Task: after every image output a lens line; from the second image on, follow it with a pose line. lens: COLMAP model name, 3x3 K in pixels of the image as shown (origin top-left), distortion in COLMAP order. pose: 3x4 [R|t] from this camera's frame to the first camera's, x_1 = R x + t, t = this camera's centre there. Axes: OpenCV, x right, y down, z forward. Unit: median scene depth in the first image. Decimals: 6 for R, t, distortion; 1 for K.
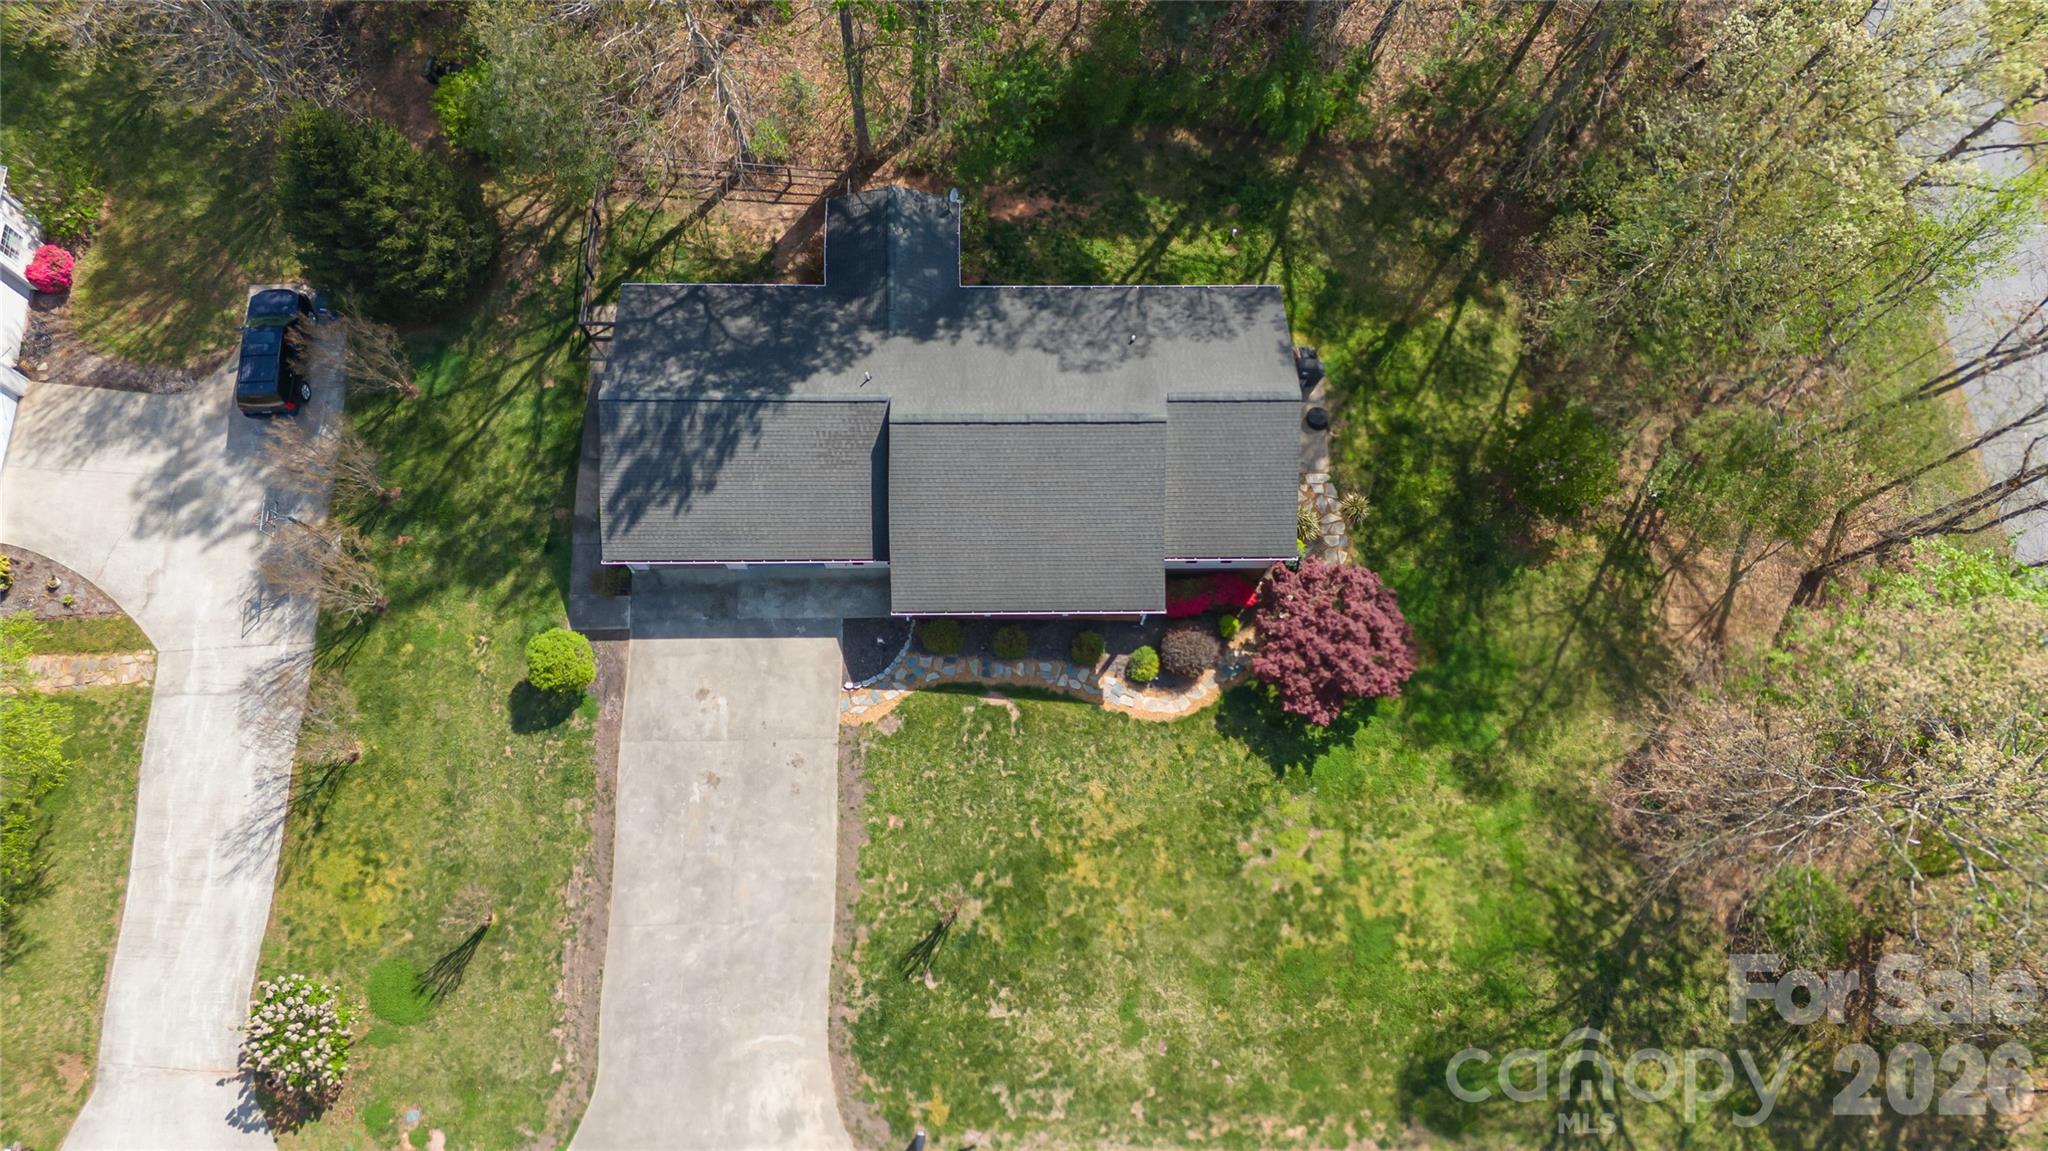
lens RADIAL K [[1416.1, 0, 1024.0], [0, 1416.1, 575.5], [0, 0, 1]] dist [0.105343, -0.175194]
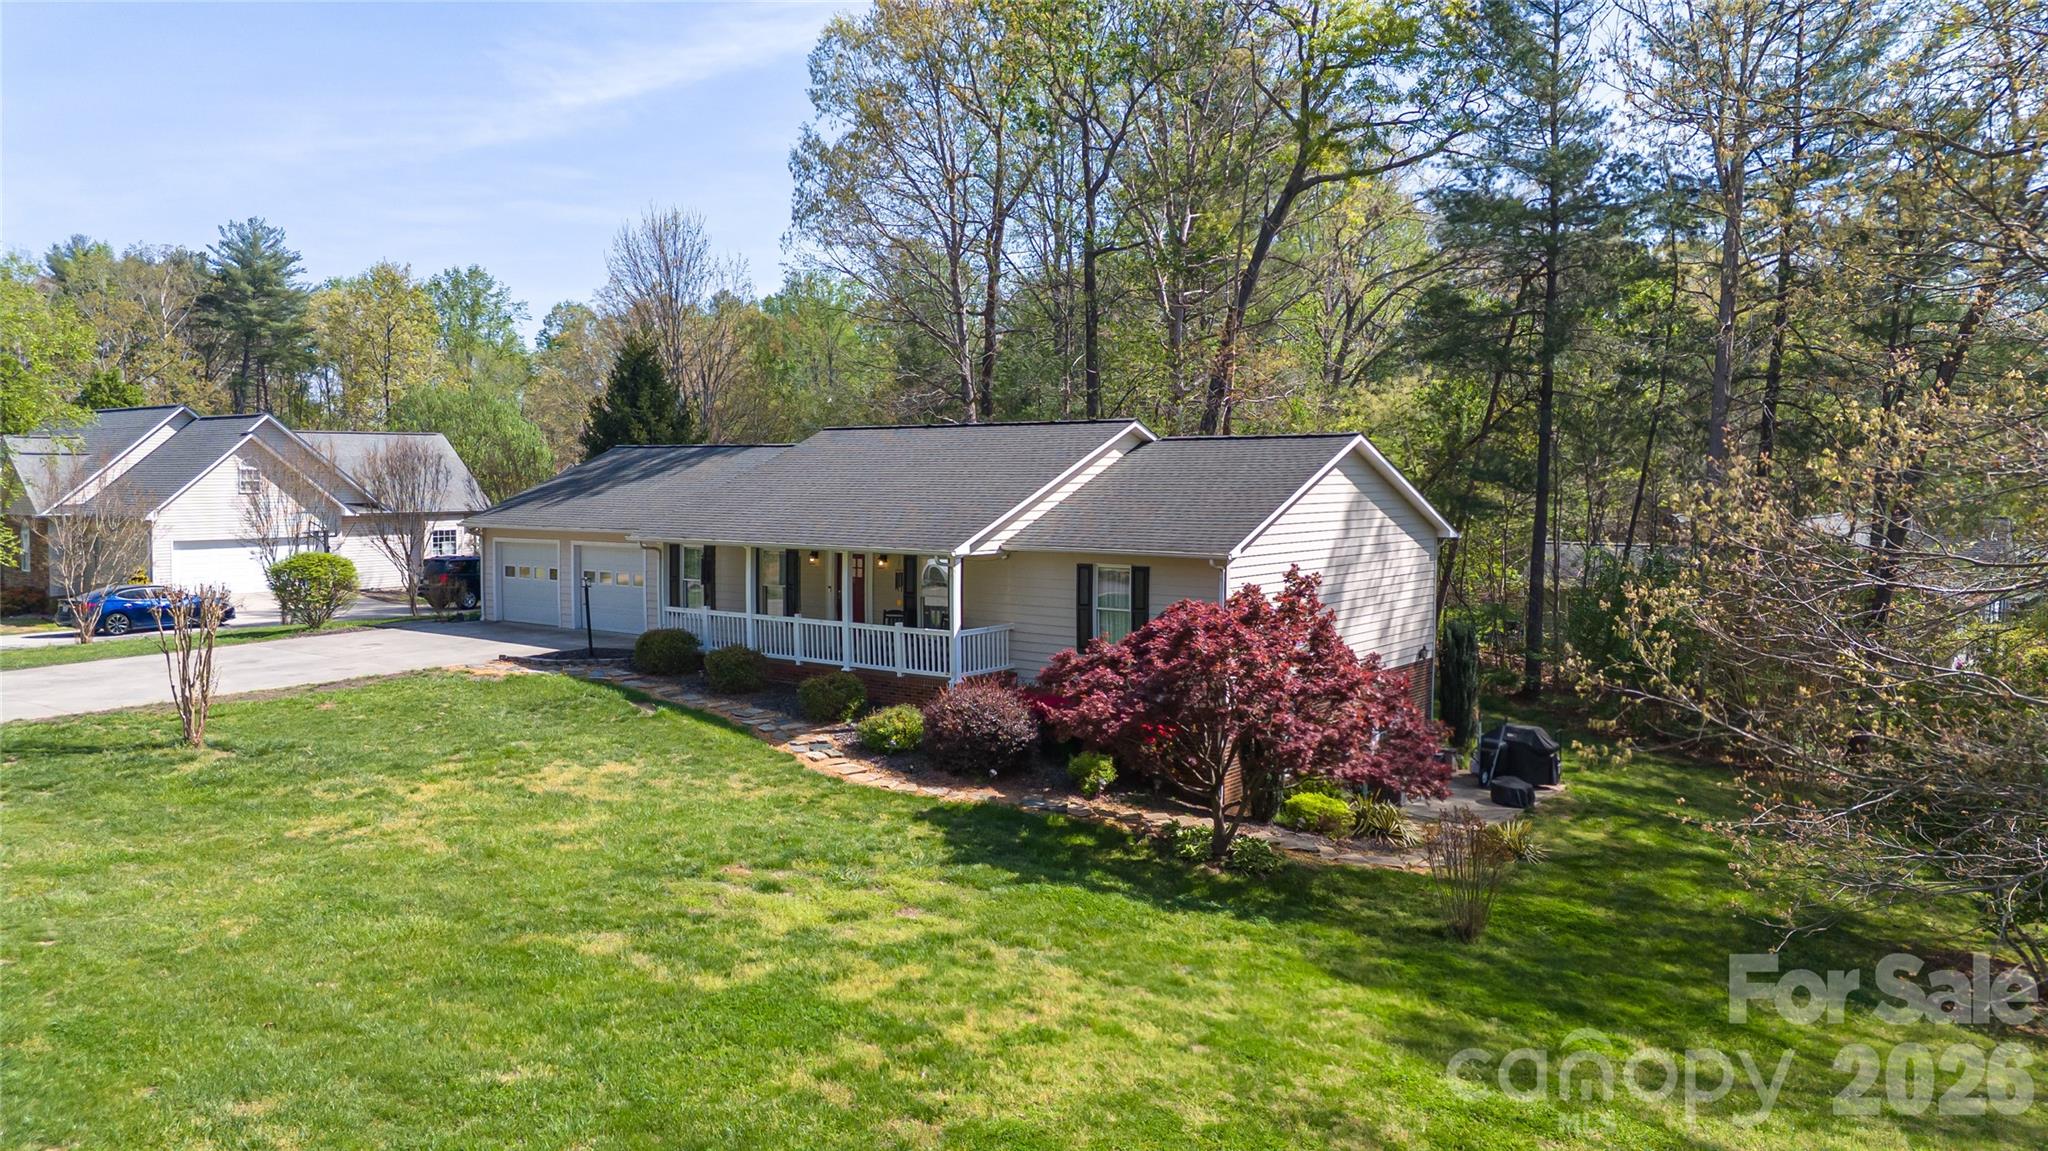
lens RADIAL K [[1416.1, 0, 1024.0], [0, 1416.1, 575.5], [0, 0, 1]] dist [0.105343, -0.175194]
pose [[0.780993, 0.012701, -0.624410, 0.444429], [-0.573222, 0.411464, -0.708600, 0.378523], [0.247922, 0.911338, 0.328631, 0.827436]]
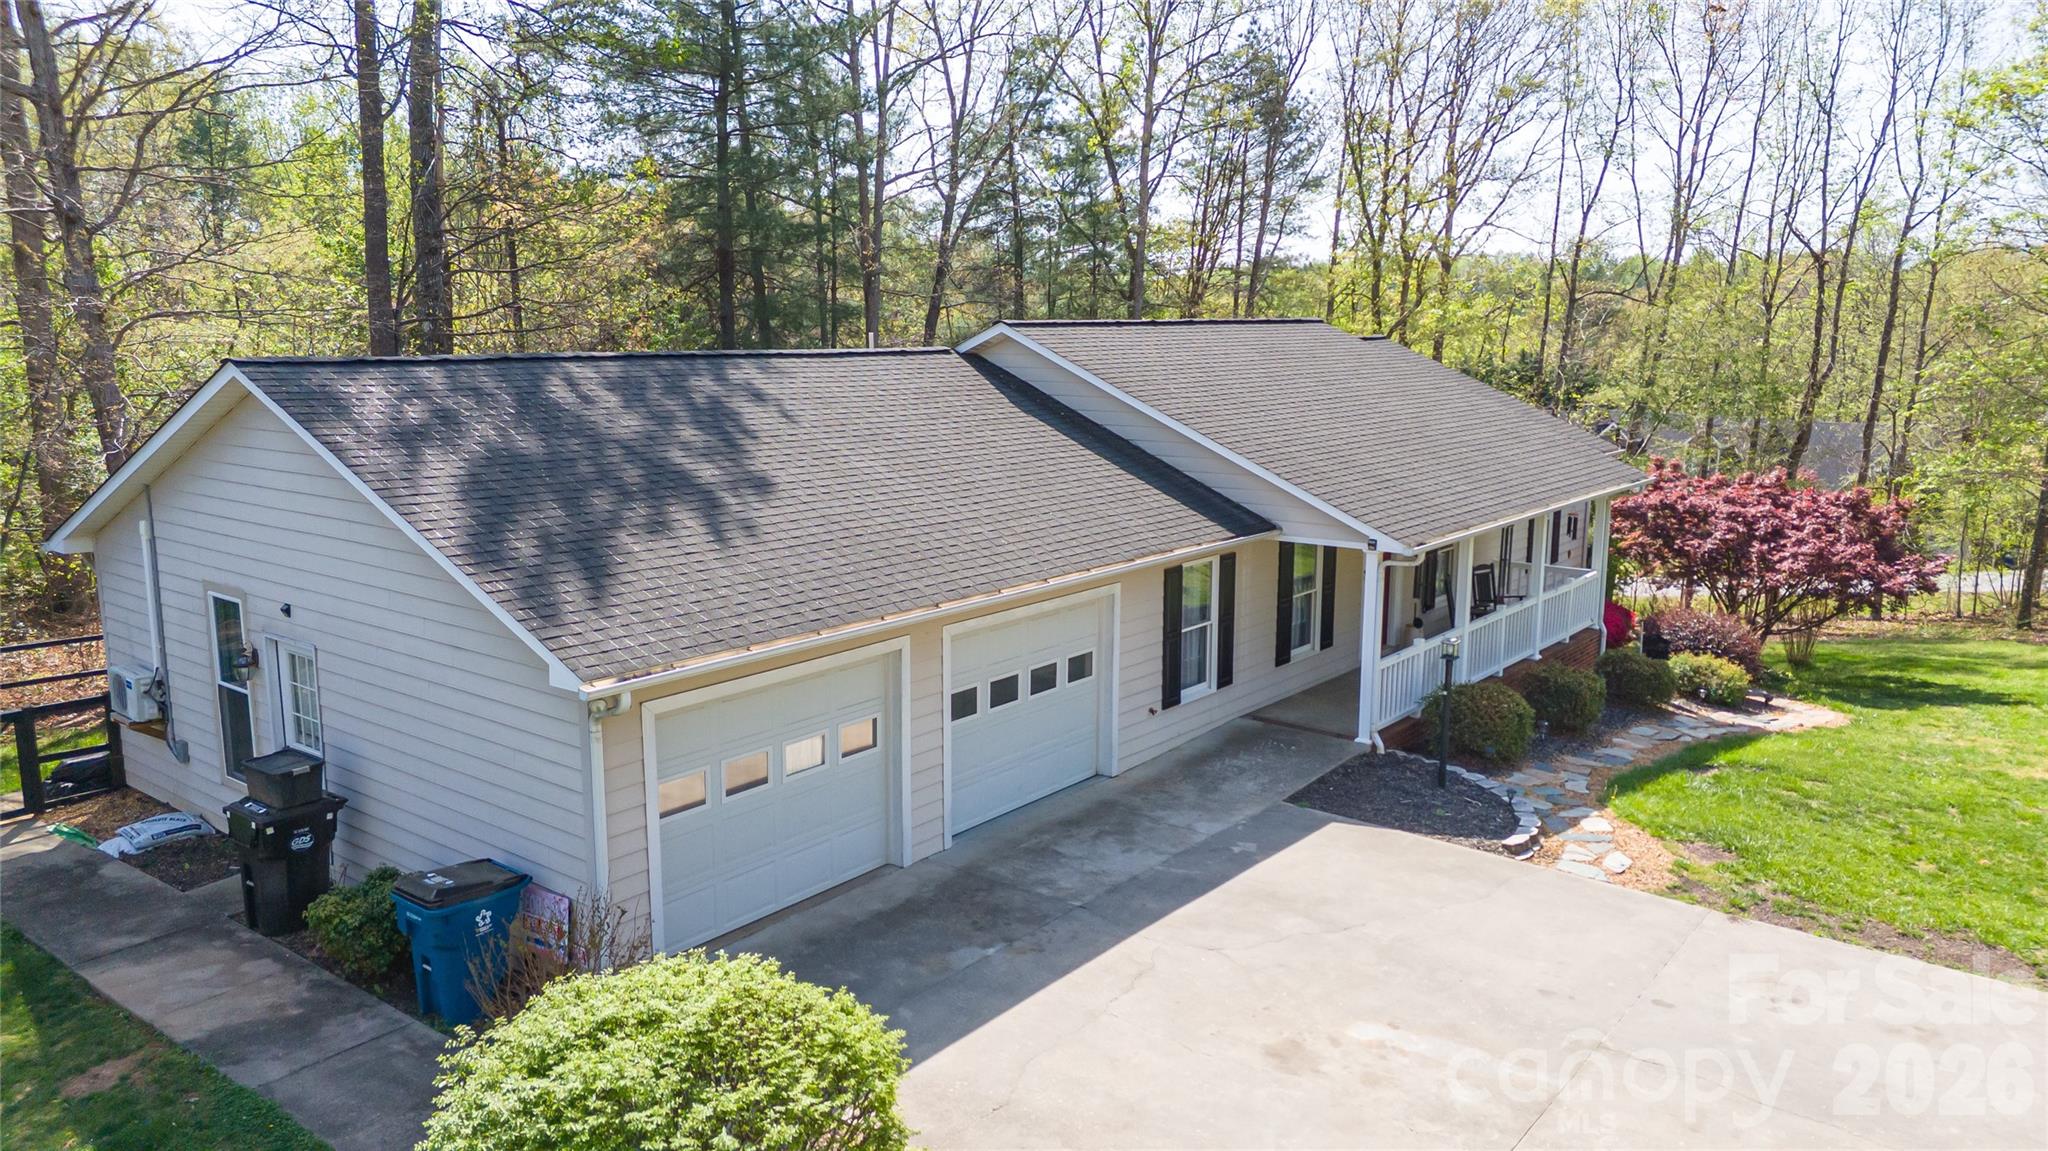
lens RADIAL K [[1416.1, 0, 1024.0], [0, 1416.1, 575.5], [0, 0, 1]] dist [0.105343, -0.175194]
pose [[0.639722, -0.162401, 0.751253, -0.399433], [0.730052, 0.434068, -0.527834, 0.135322], [-0.240374, 0.886121, 0.396245, 0.872514]]
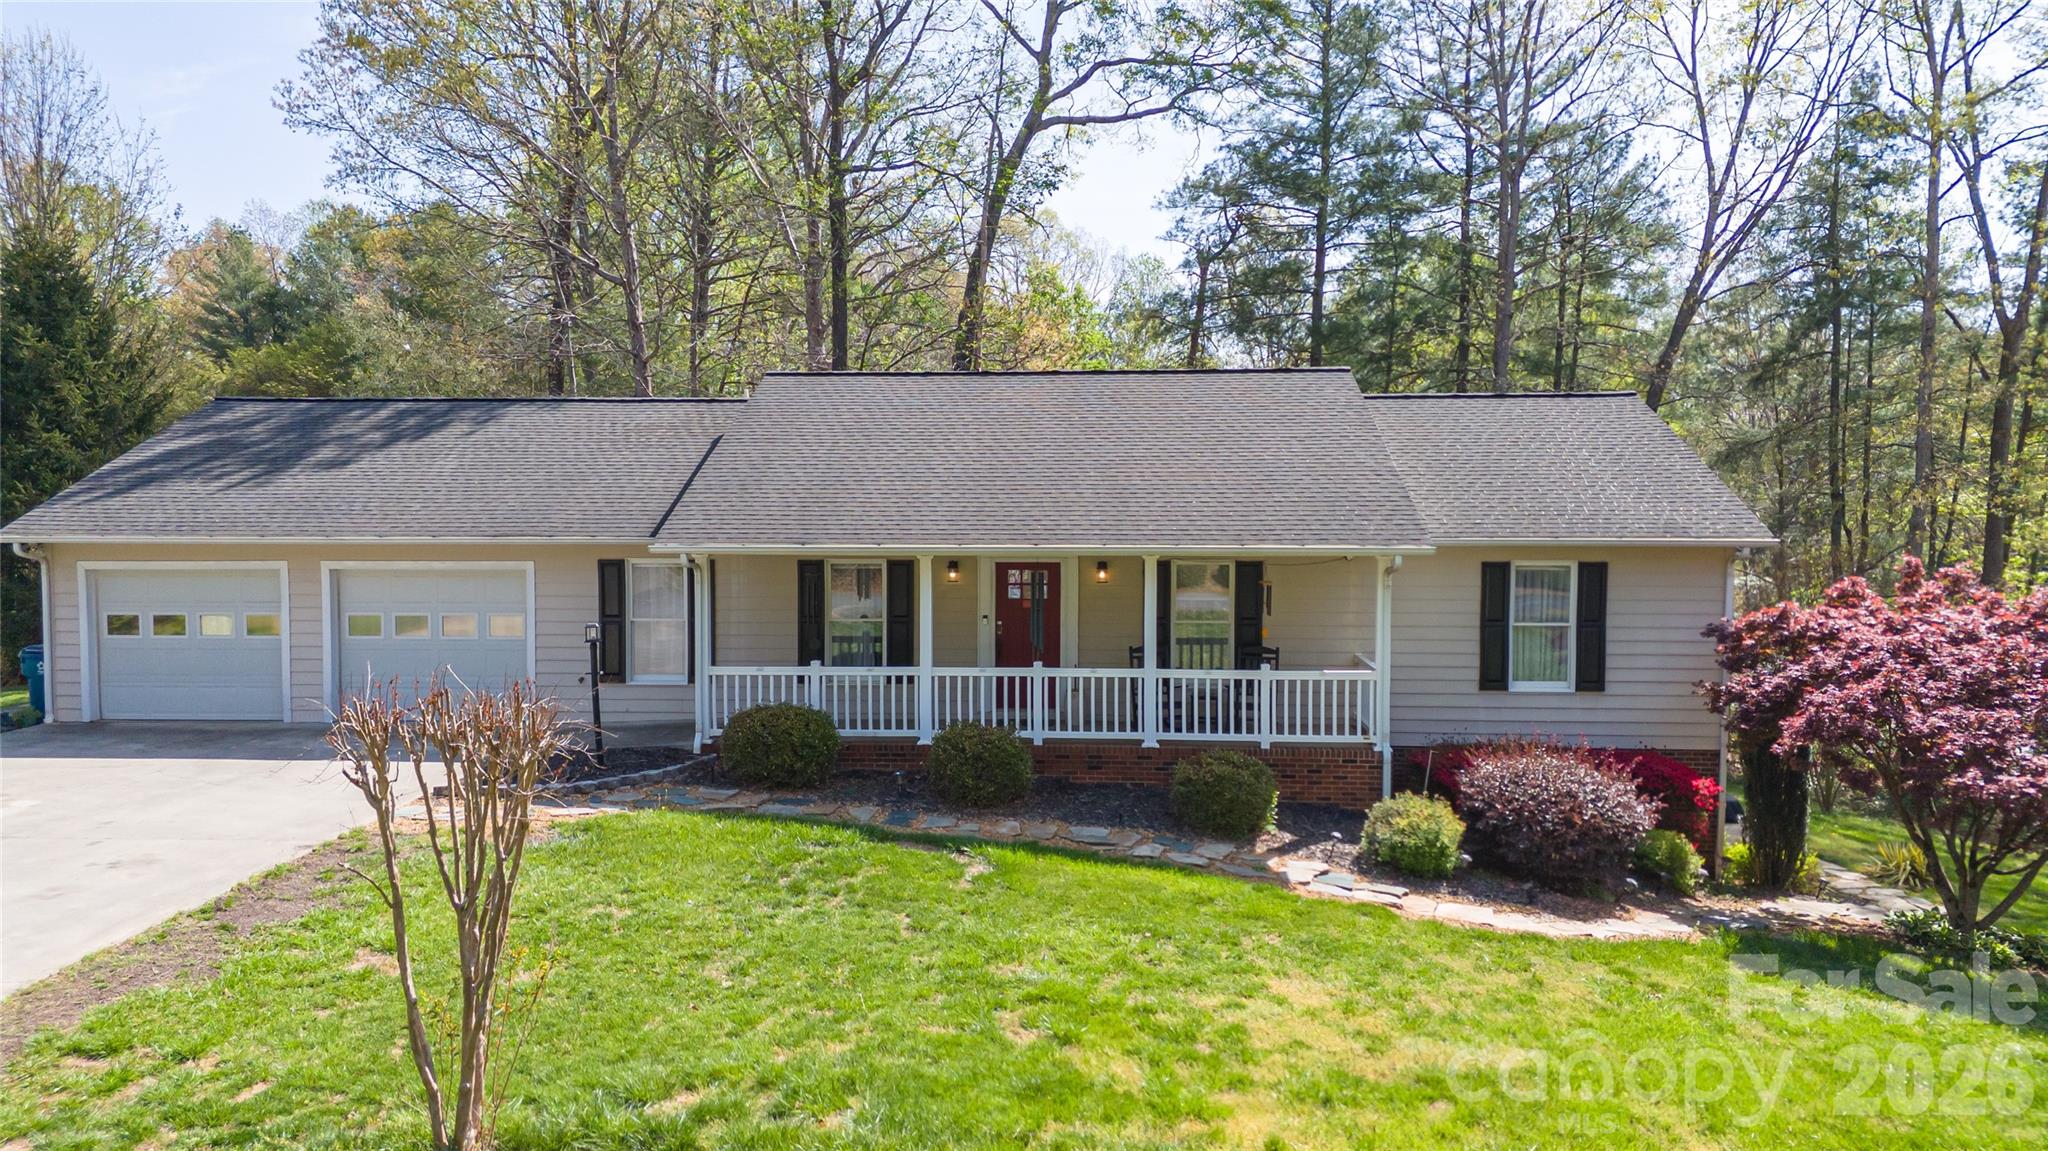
lens RADIAL K [[1416.1, 0, 1024.0], [0, 1416.1, 575.5], [0, 0, 1]] dist [0.105343, -0.175194]
pose [[0.996499, -0.030405, -0.077878, 0.027033], [-0.056939, 0.435249, -0.898508, 0.334928], [0.061215, 0.899797, 0.431994, 0.836918]]
